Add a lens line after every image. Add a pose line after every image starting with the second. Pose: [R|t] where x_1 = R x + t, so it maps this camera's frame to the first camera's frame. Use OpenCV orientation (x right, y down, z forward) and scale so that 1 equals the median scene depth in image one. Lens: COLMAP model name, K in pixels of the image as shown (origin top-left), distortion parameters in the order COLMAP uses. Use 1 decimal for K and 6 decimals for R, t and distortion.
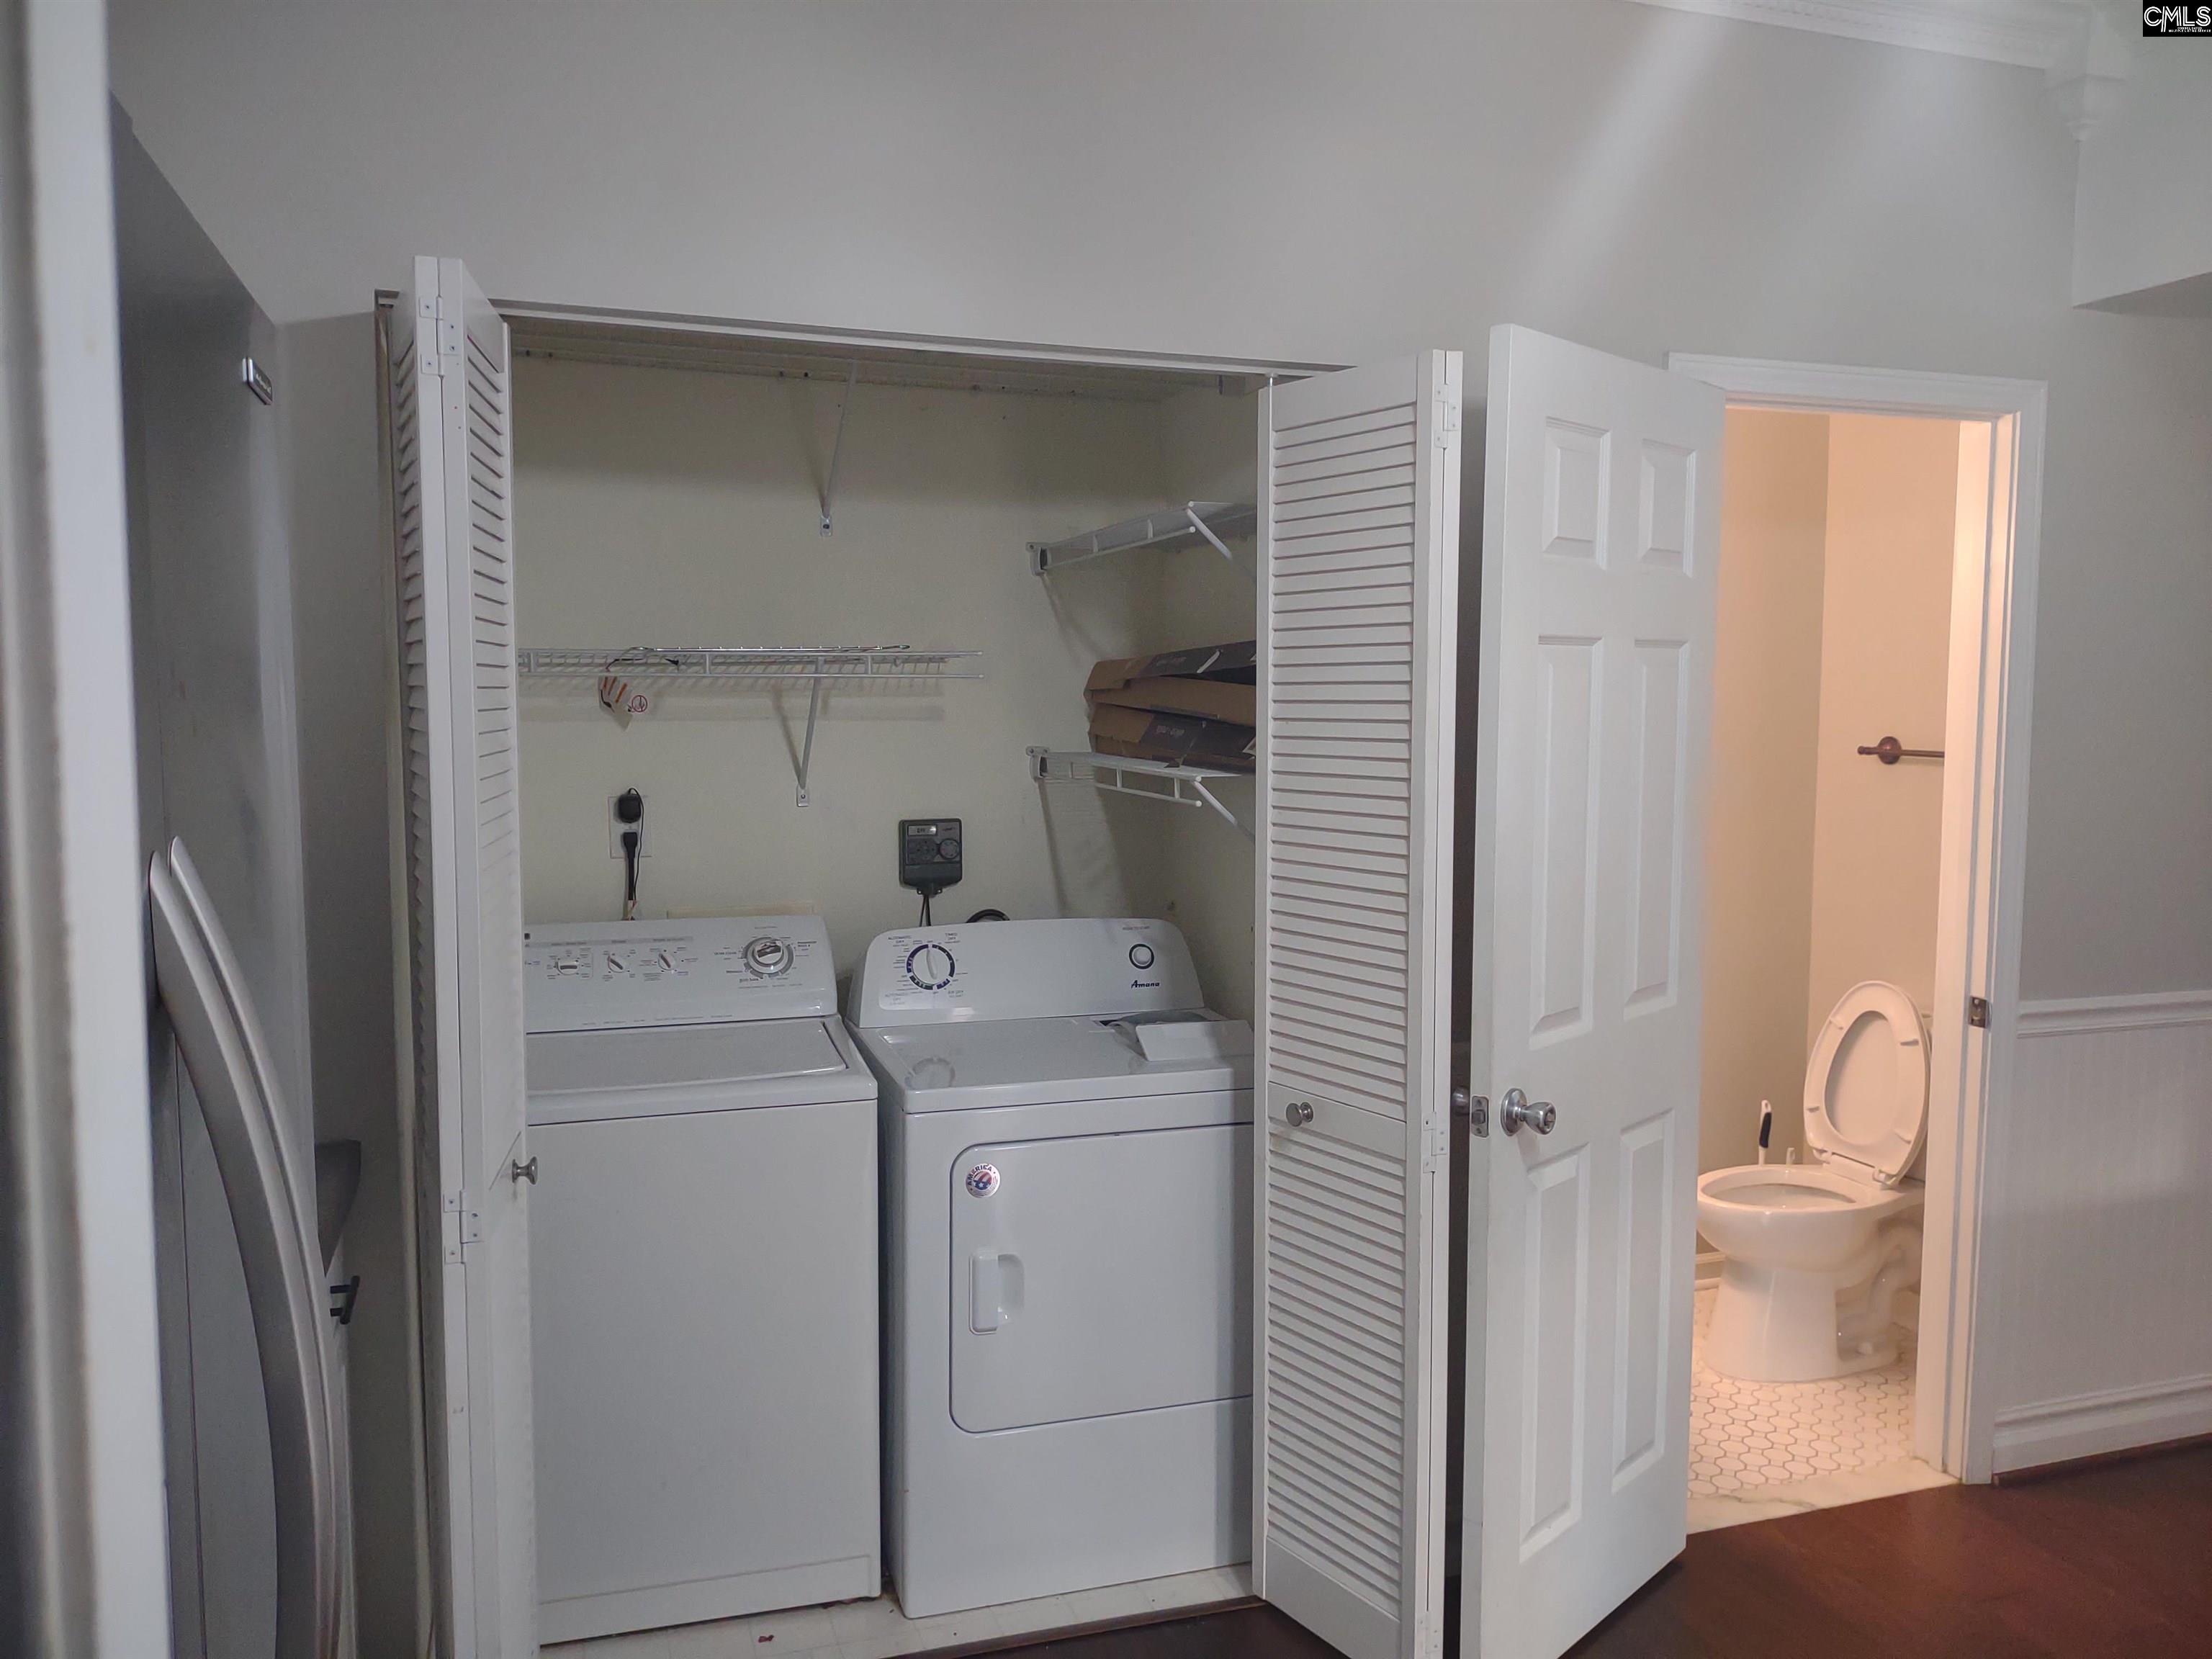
lens RADIAL K [[1621.4, 0, 1104.5], [0, 1621.4, 814.7], [0, 0, 1]] dist [-0.003876, -0.009979]
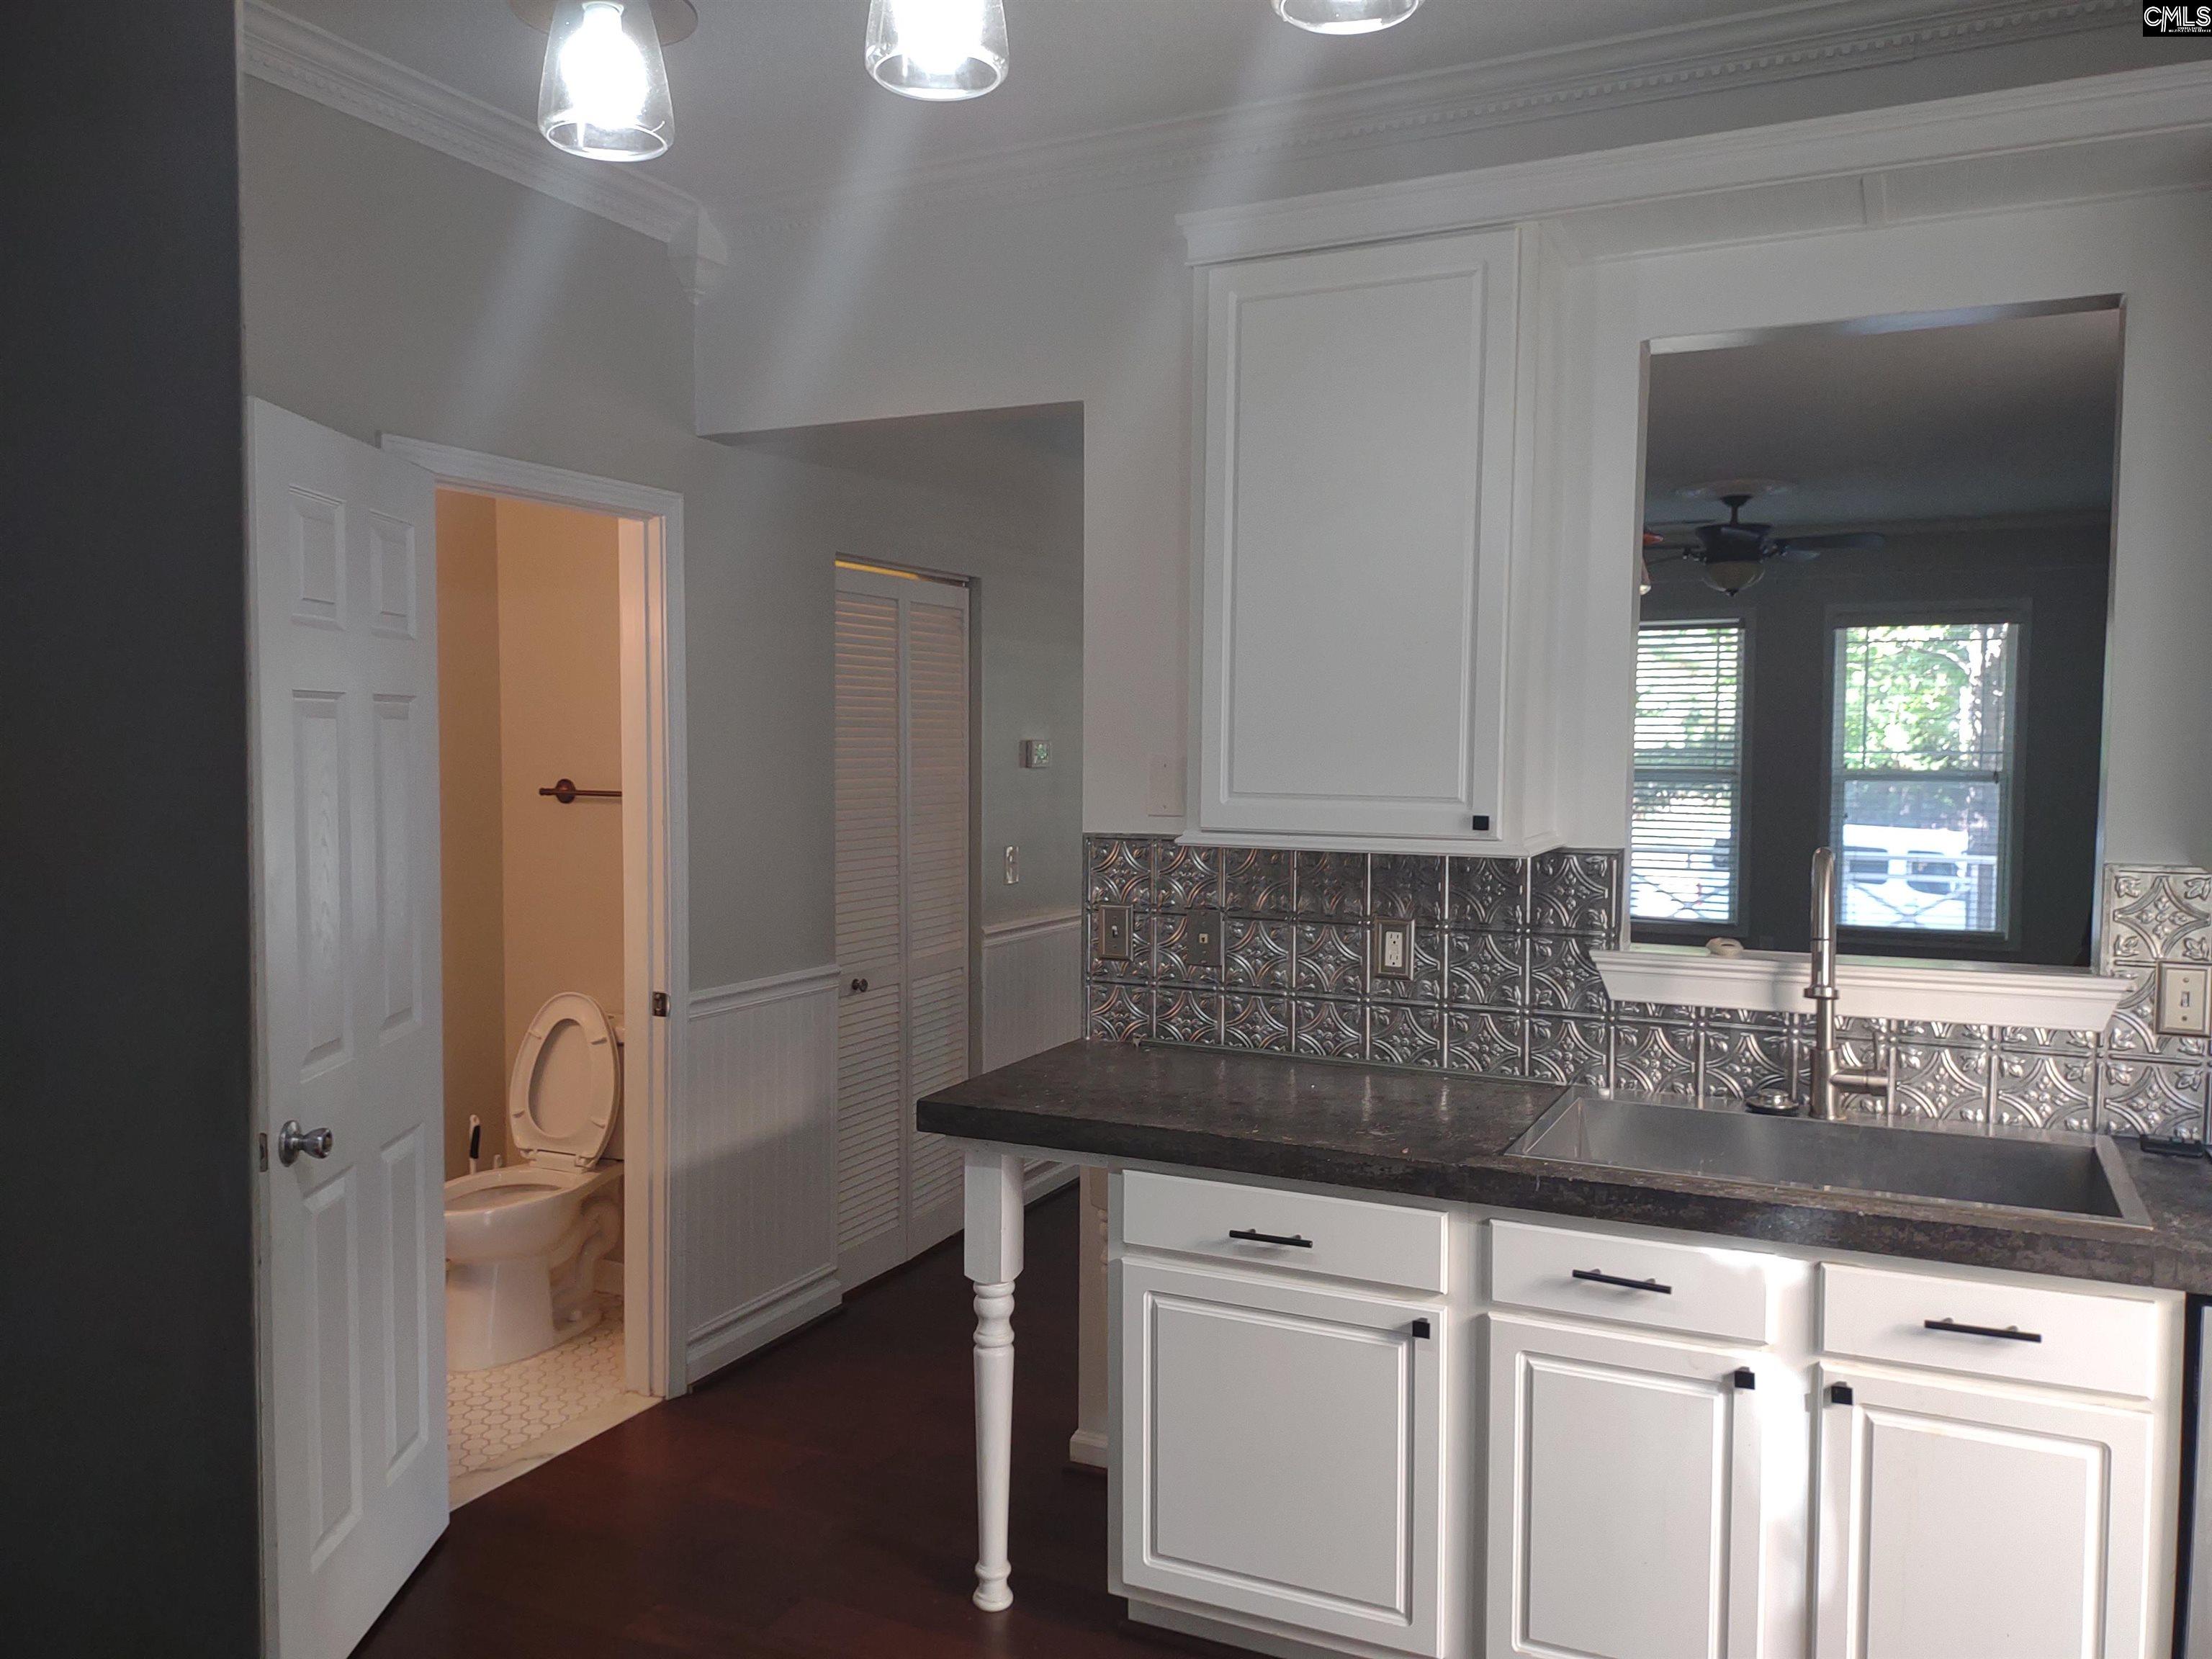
lens RADIAL K [[1621.4, 0, 1104.5], [0, 1621.4, 814.7], [0, 0, 1]] dist [-0.003876, -0.009979]
pose [[0.695152, -0.033242, 0.718094, -0.085361], [0.051220, 0.998682, -0.003353, 0.000483], [-0.717036, 0.039111, 0.695938, -0.081686]]
